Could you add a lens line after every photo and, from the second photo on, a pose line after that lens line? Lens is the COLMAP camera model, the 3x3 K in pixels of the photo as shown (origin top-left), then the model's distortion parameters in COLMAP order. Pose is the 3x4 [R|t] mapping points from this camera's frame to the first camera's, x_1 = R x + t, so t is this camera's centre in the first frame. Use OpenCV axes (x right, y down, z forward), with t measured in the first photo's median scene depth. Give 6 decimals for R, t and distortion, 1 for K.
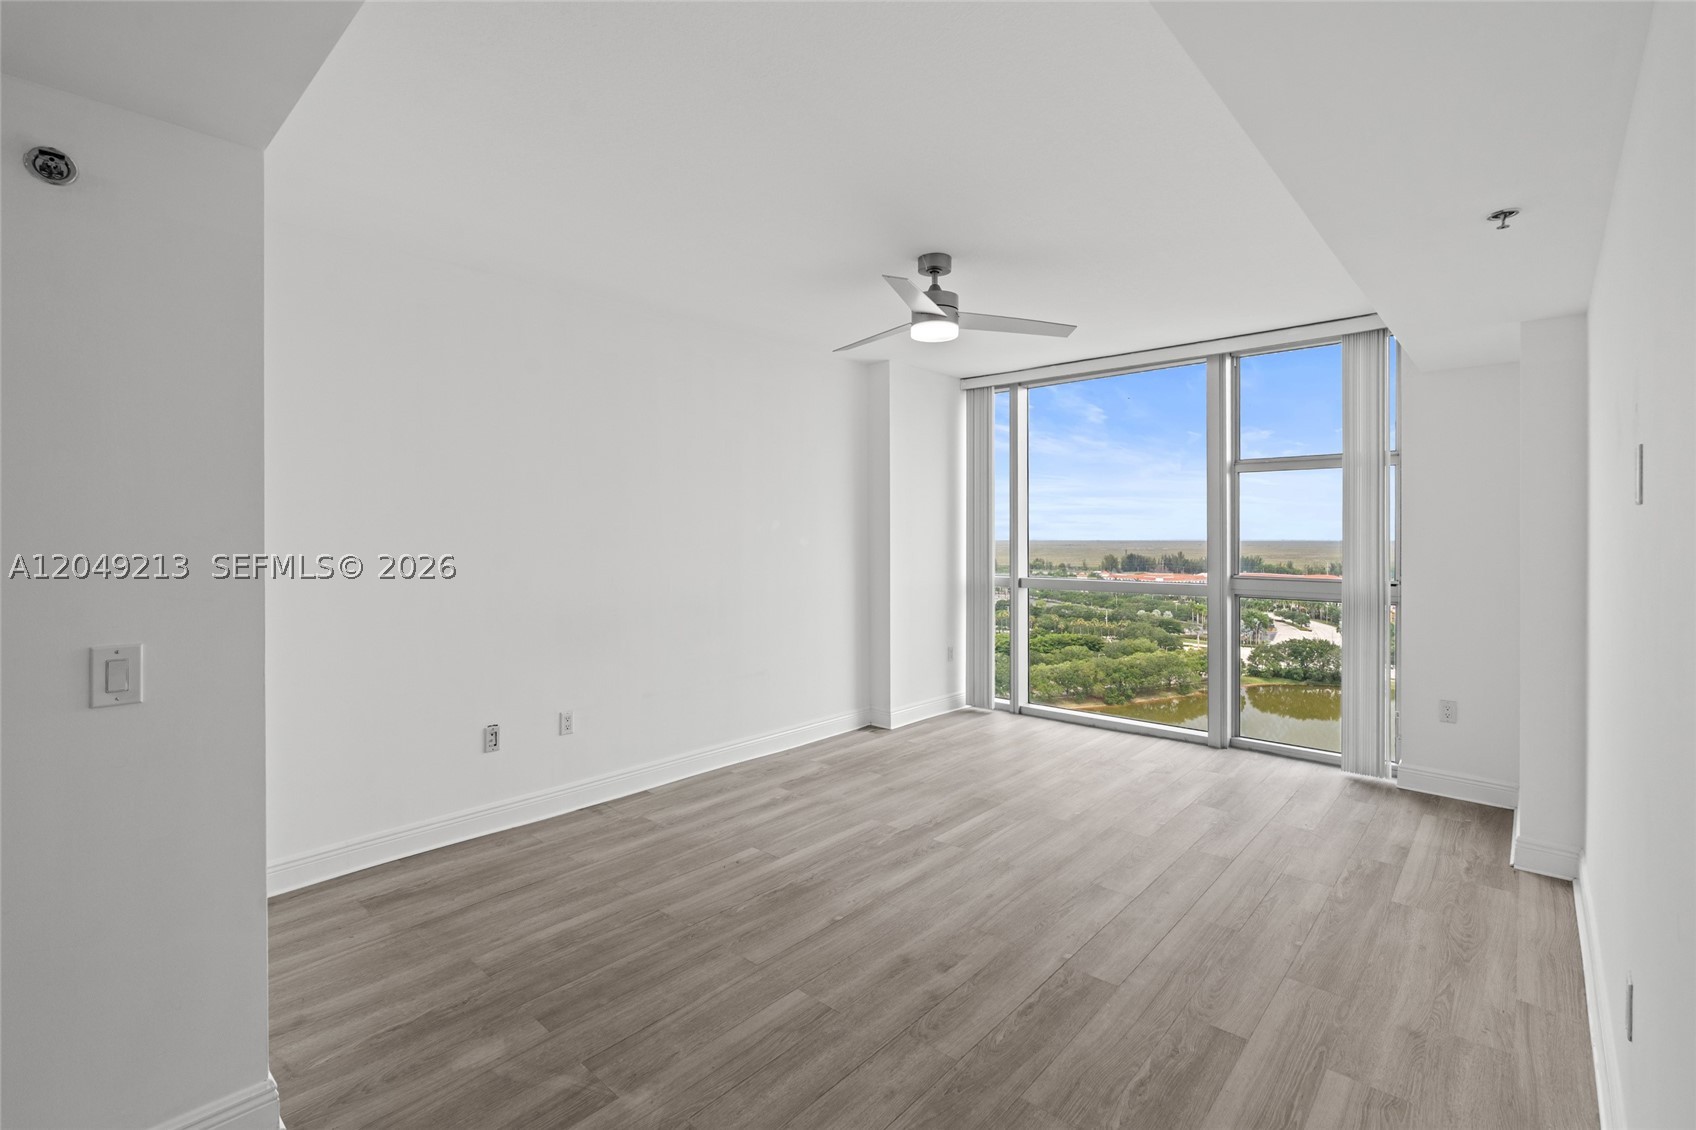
lens RADIAL K [[752.4, 0, 840.7], [0, 752.4, 538.8], [0, 0, 1]] dist [-0.003539, 0.000666]
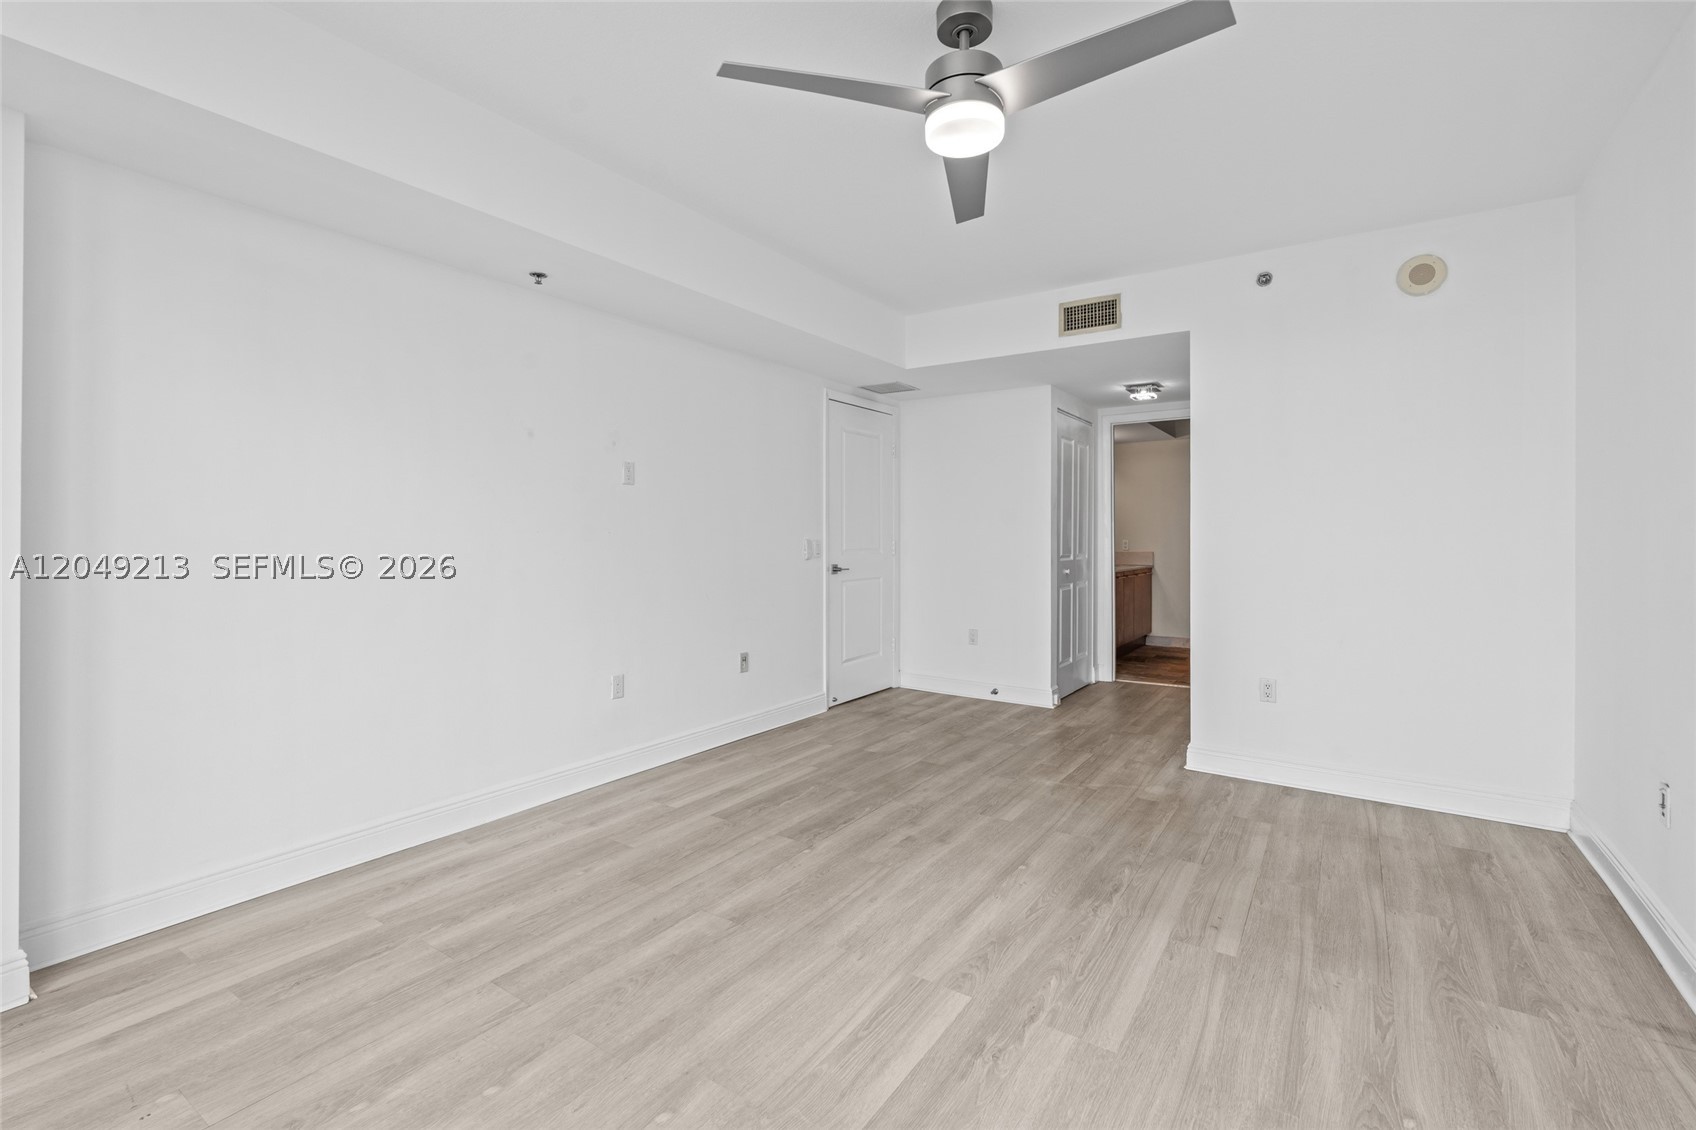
lens RADIAL K [[752.4, 0, 840.7], [0, 752.4, 538.8], [0, 0, 1]] dist [-0.003539, 0.000666]
pose [[-0.988777, -0.003903, -0.149346, 0.371256], [-0.005614, 0.999923, 0.011033, 0.057073], [0.149292, 0.011748, -0.988723, 1.870871]]
